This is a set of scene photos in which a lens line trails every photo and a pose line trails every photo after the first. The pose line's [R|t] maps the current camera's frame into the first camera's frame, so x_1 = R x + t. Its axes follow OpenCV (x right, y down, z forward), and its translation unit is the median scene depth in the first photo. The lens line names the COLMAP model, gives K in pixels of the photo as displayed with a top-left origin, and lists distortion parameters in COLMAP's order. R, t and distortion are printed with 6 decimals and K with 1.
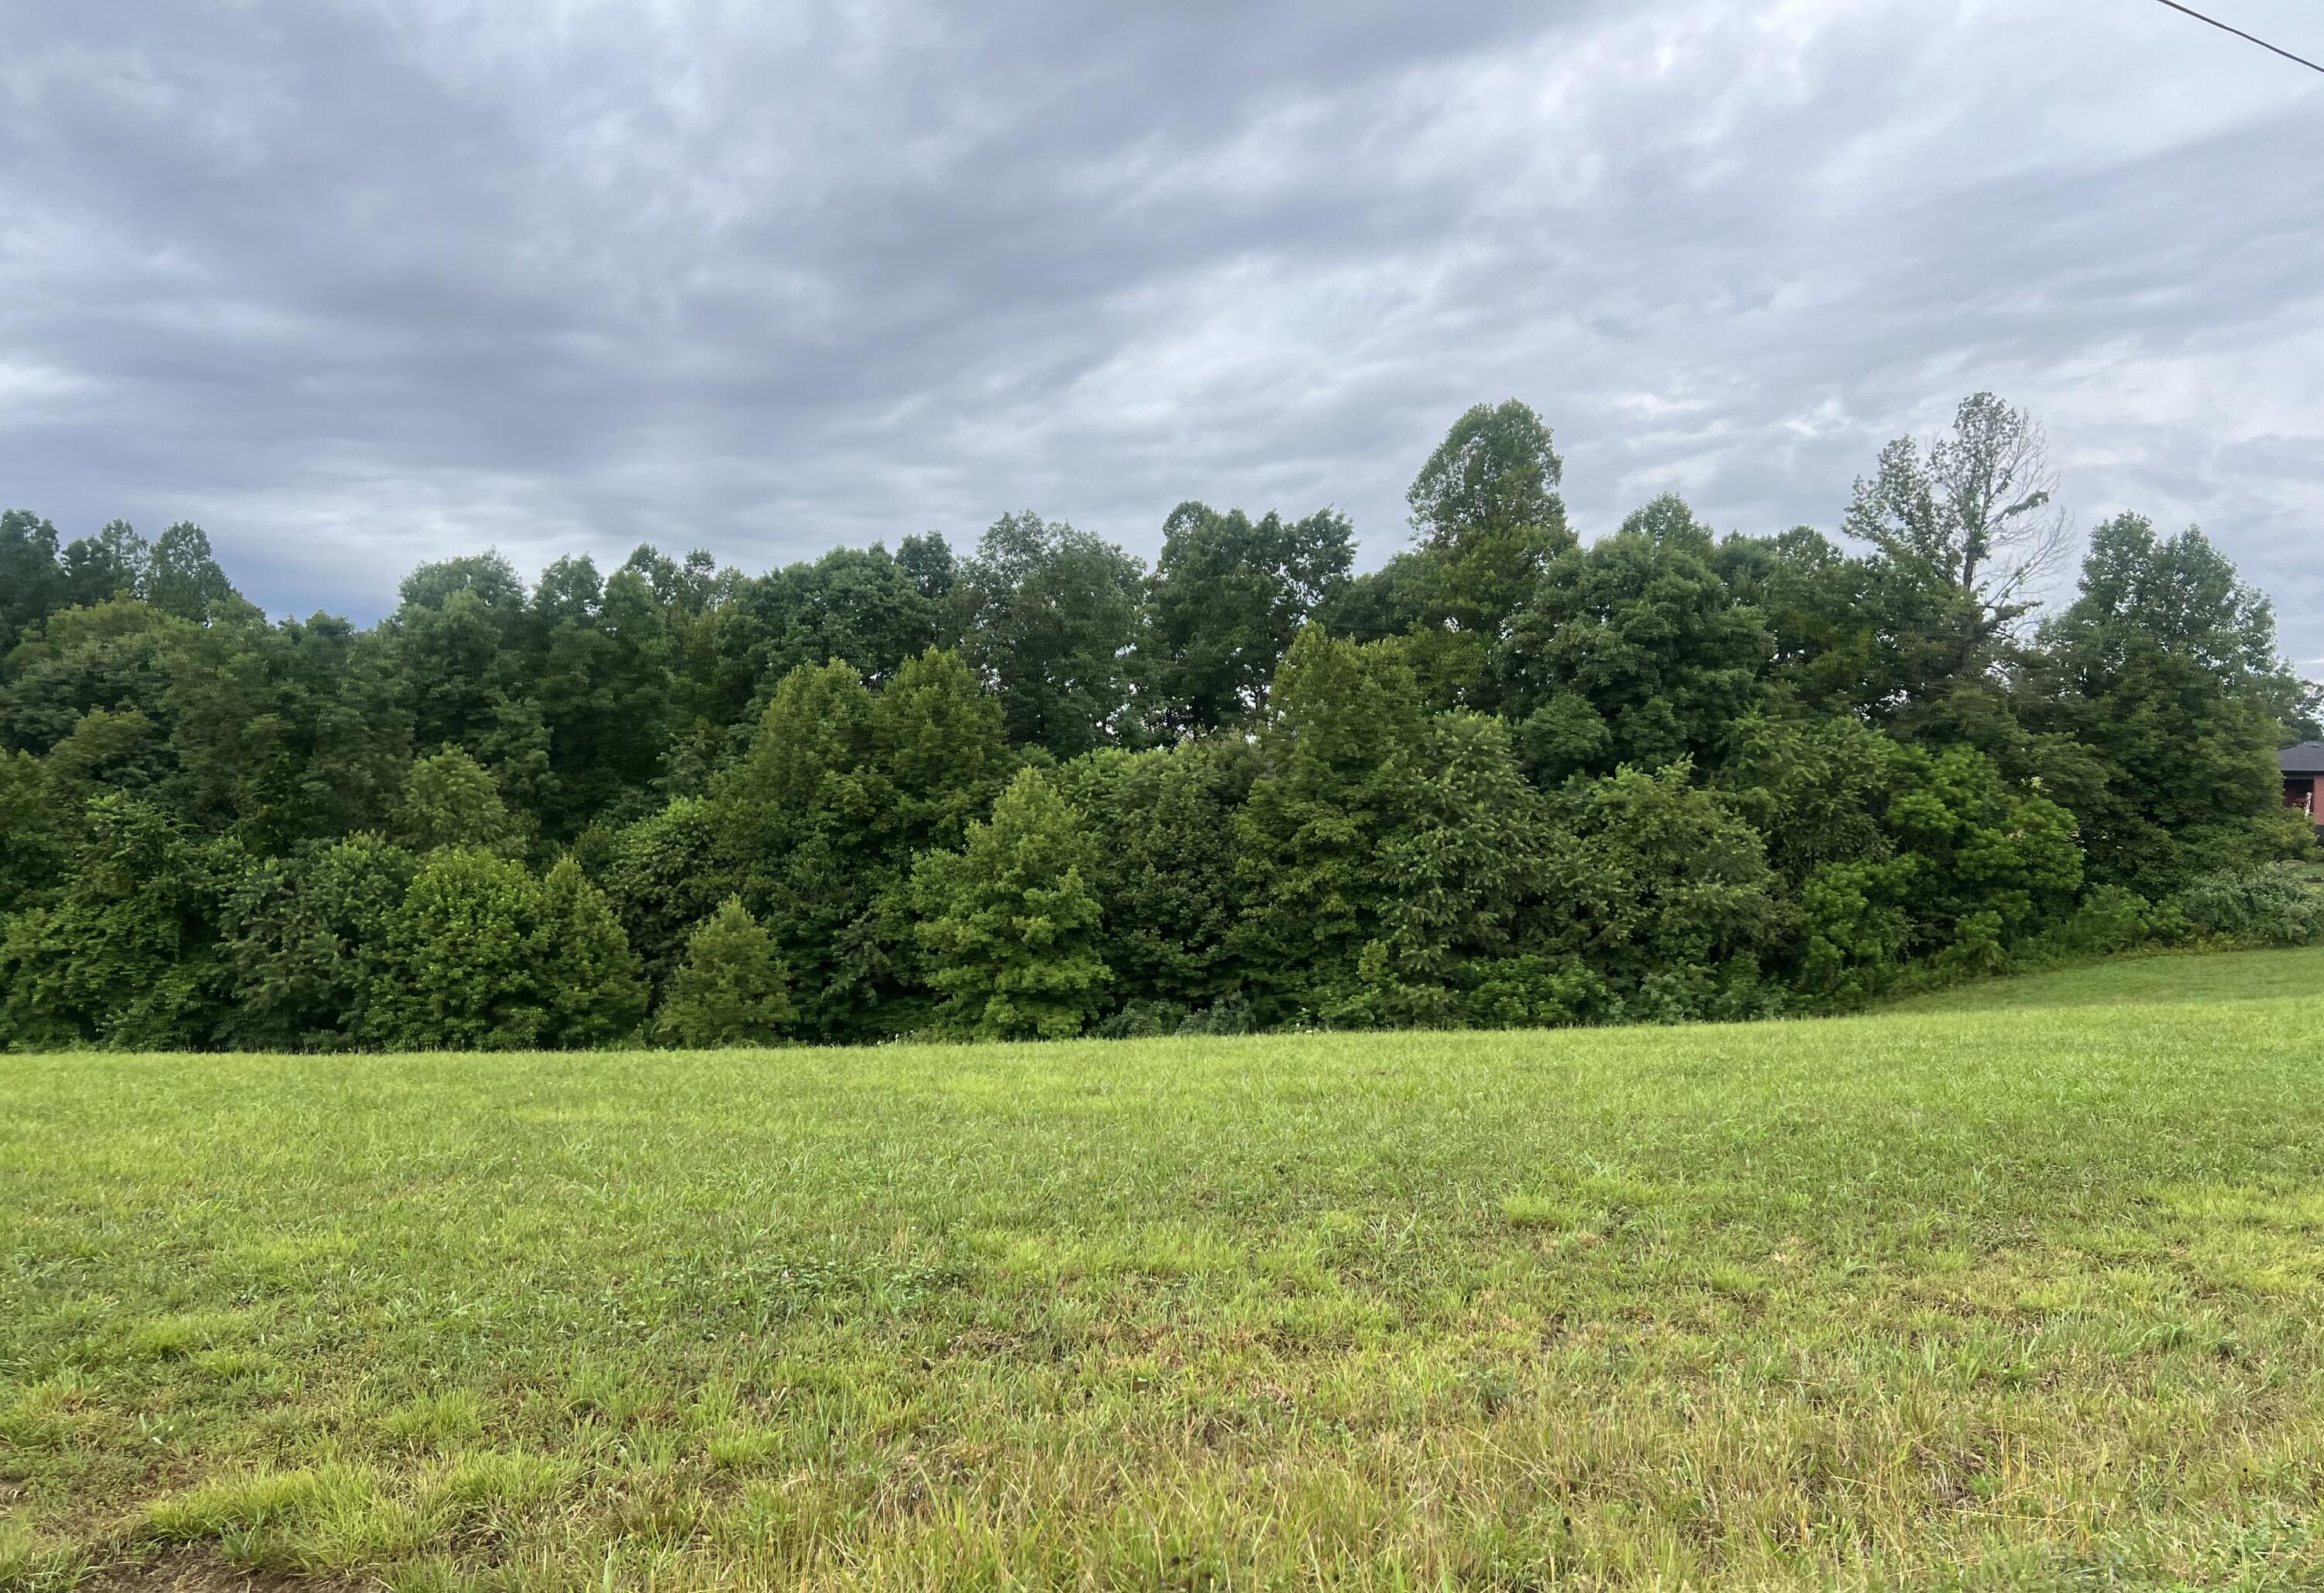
lens RADIAL K [[1765.6, 0, 1150.3], [0, 1765.6, 931.3], [0, 0, 1]] dist [0.048540, -0.030169]
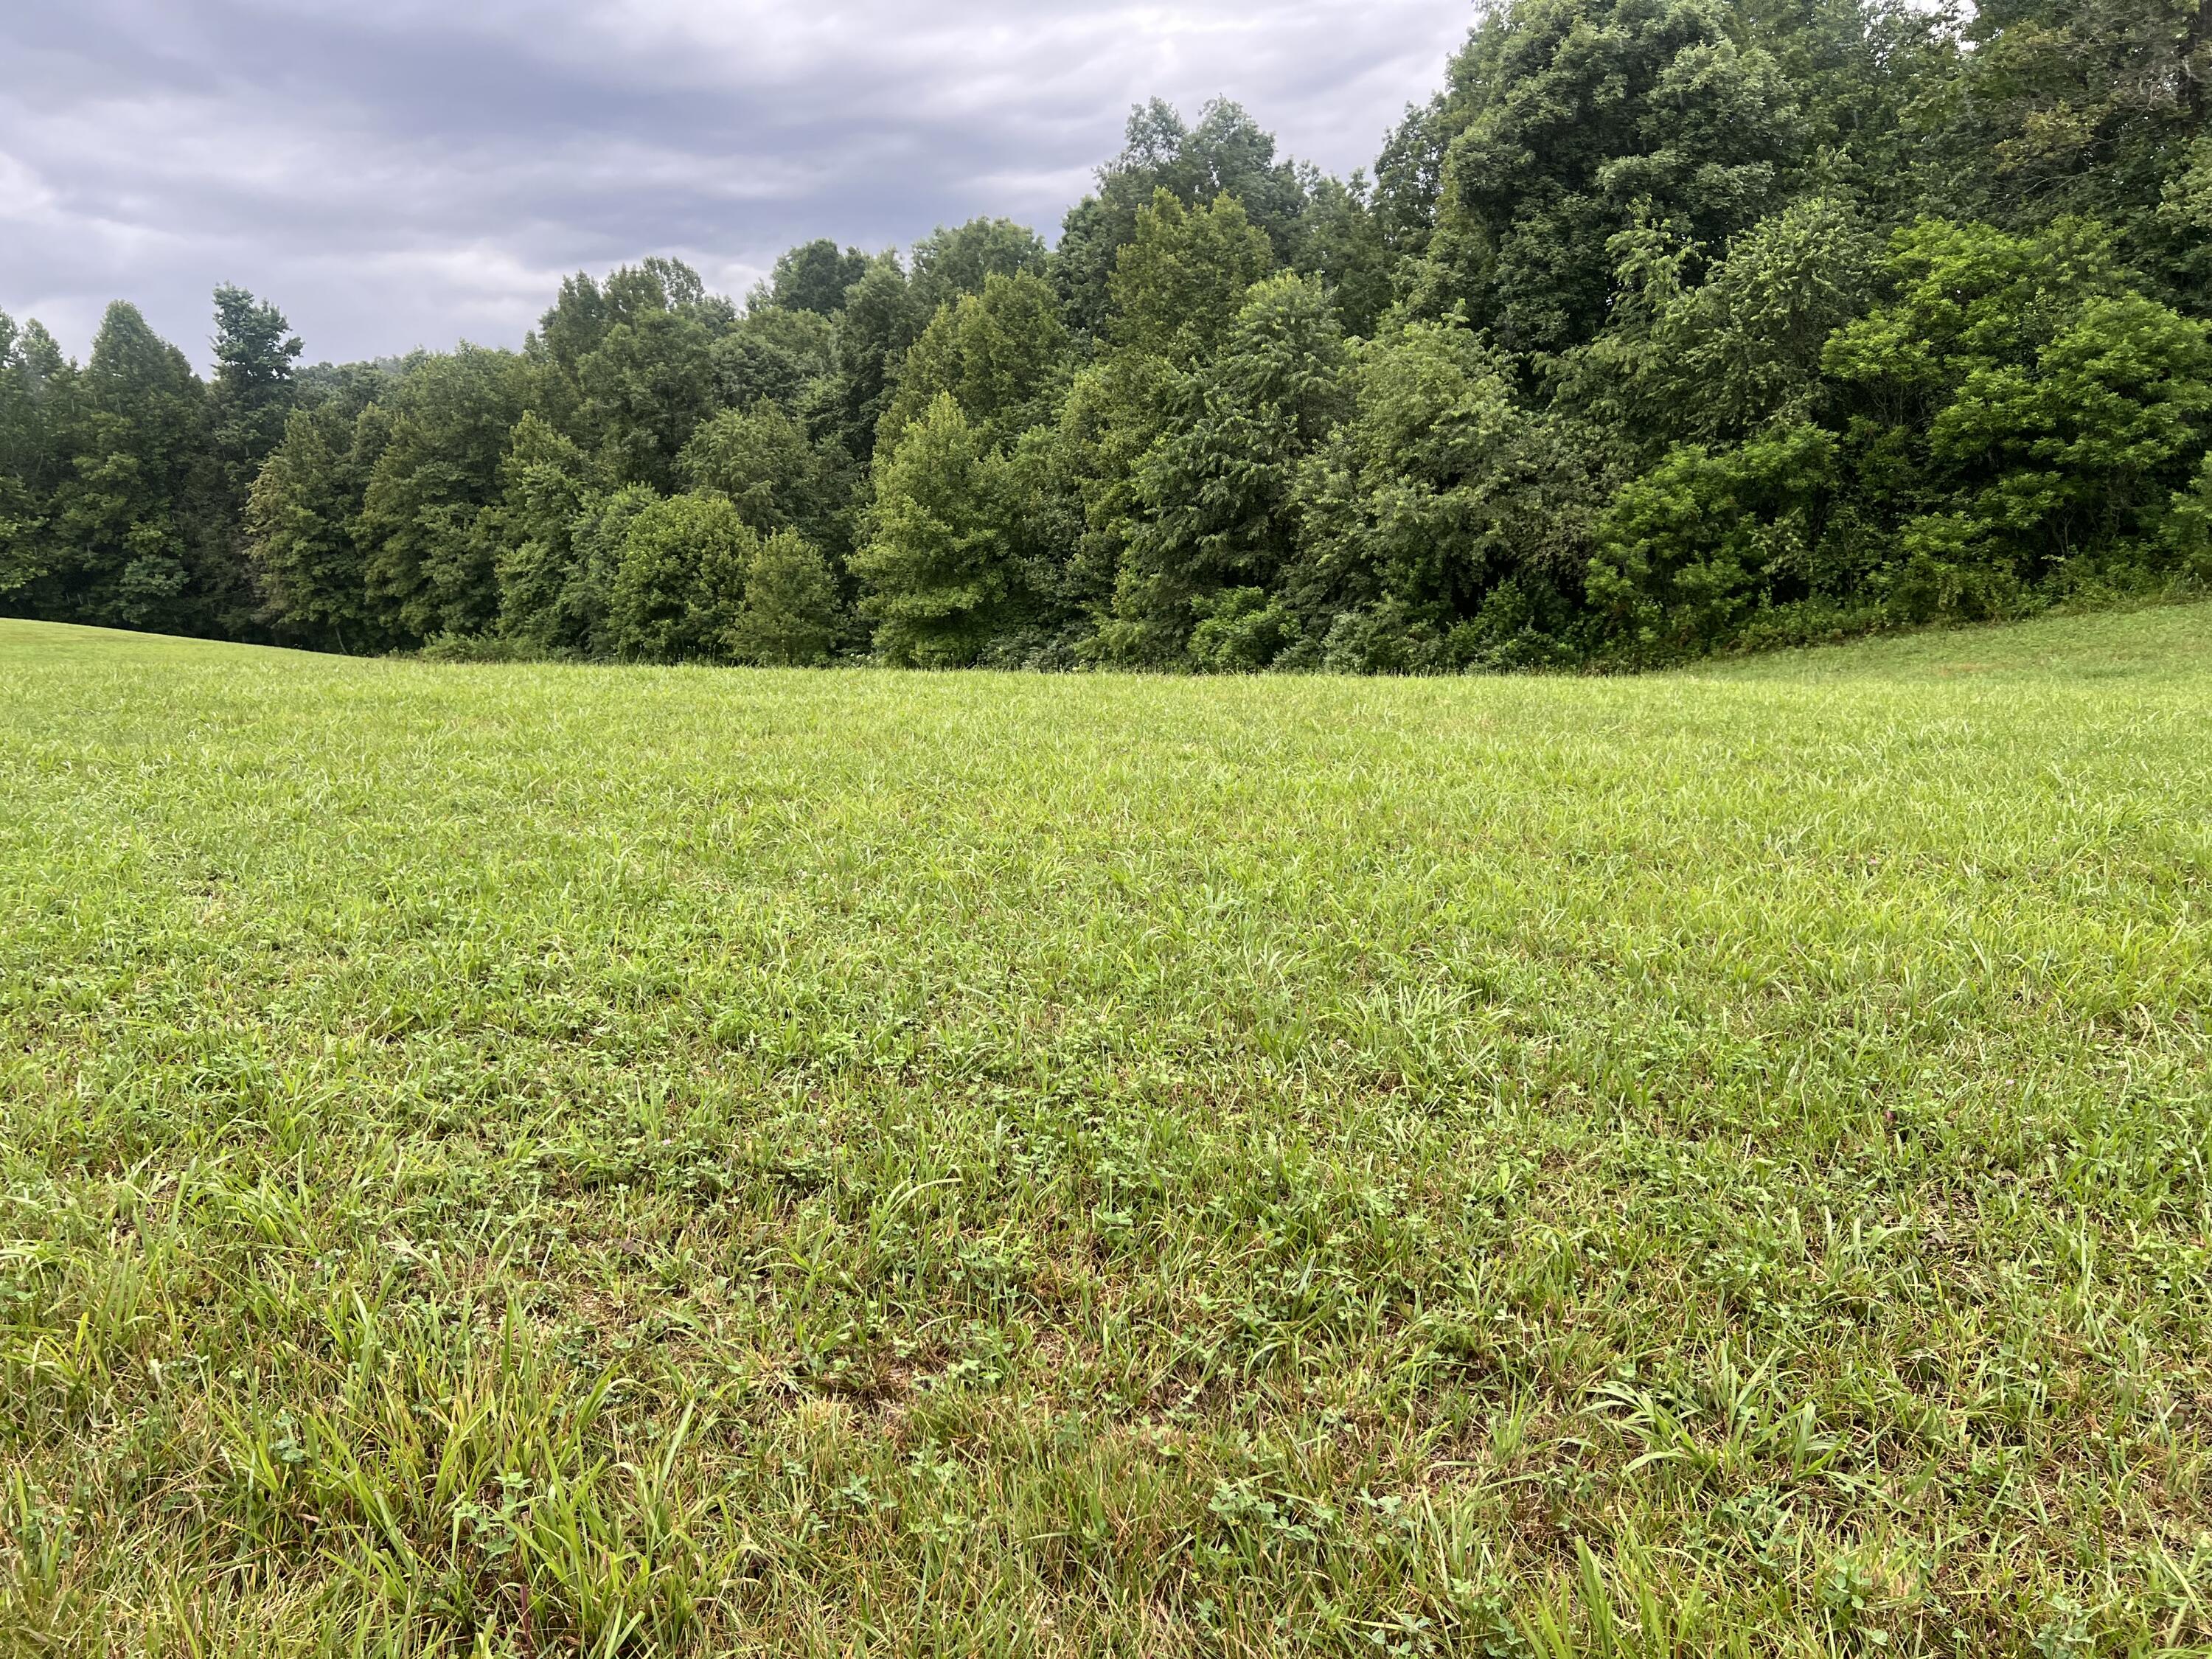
lens RADIAL K [[1640.7, 0, 1098.2], [0, 1640.7, 828.6], [0, 0, 1]] dist [0.053270, -0.059136]
pose [[0.659396, 0.117832, -0.742504, 0.699600], [0.020279, 0.984494, 0.174243, -0.009570], [0.751522, -0.129952, 0.646782, 0.413774]]
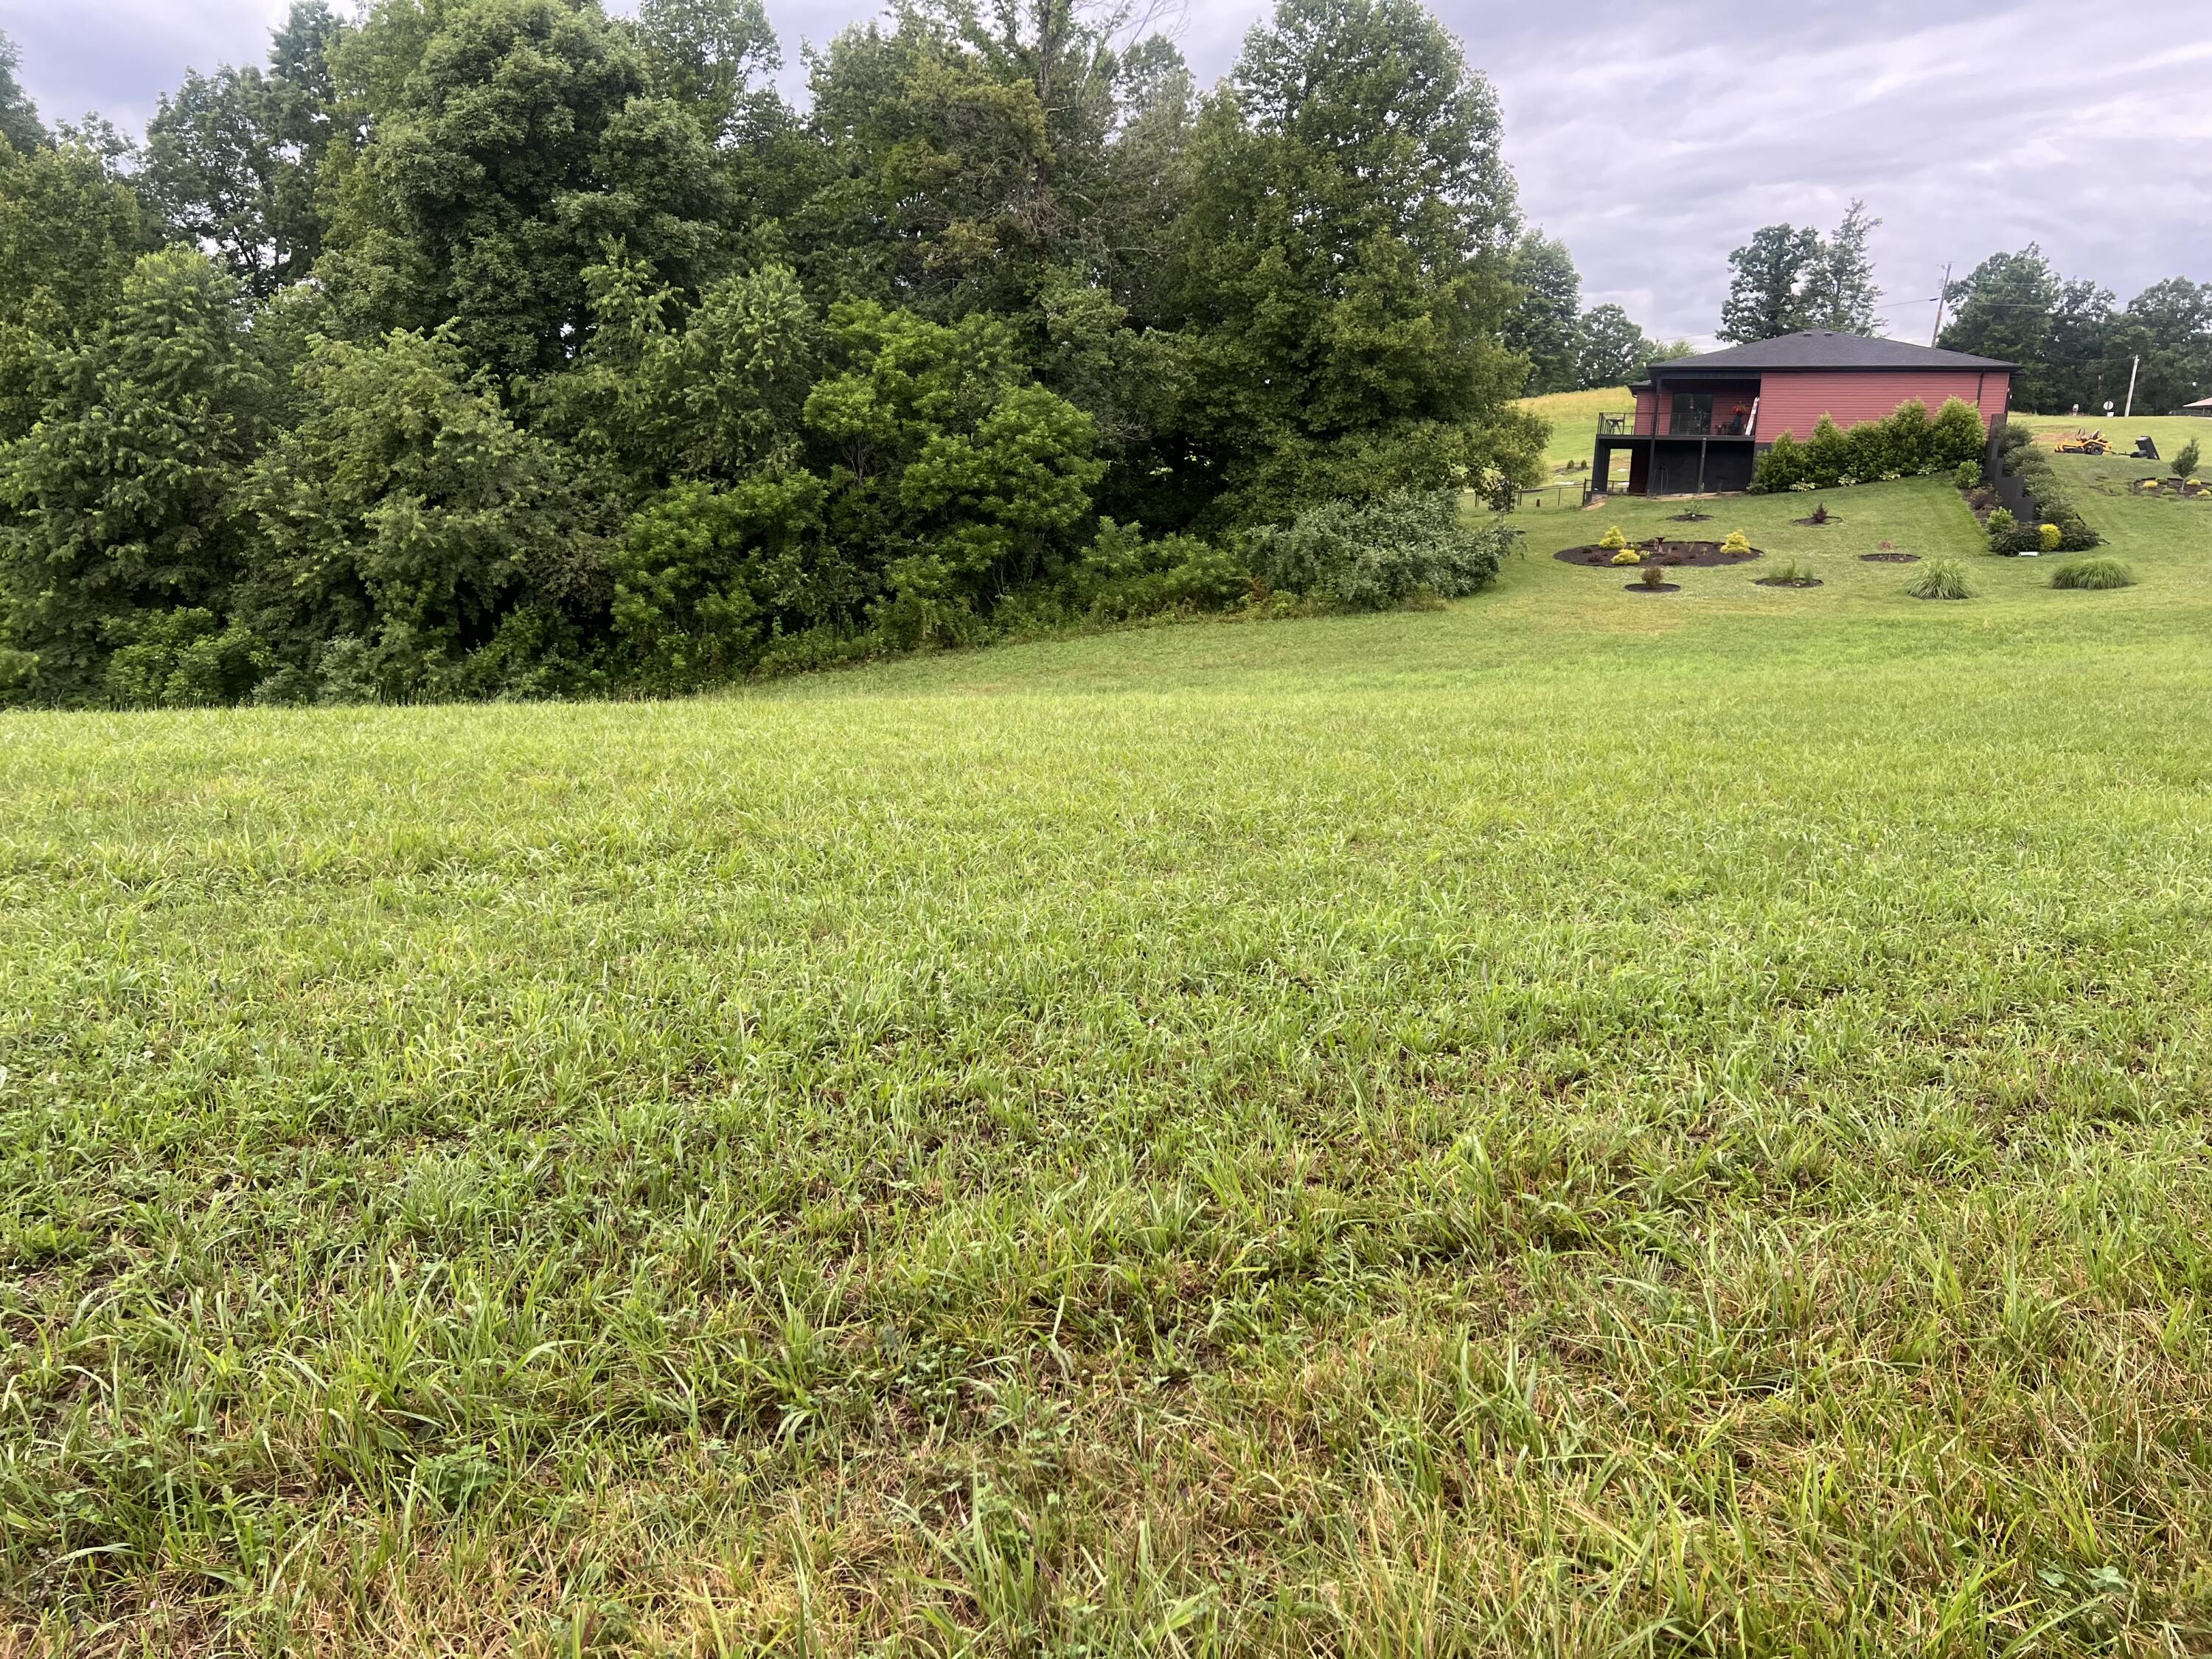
lens RADIAL K [[1640.7, 0, 1071.3], [0, 1640.7, 840.9], [0, 0, 1]] dist [0.053270, -0.059136]
pose [[0.994655, 0.029604, -0.098915, 0.588941], [-0.012512, 0.985515, 0.169127, -0.010553], [0.102489, -0.166986, 0.980618, 0.354404]]
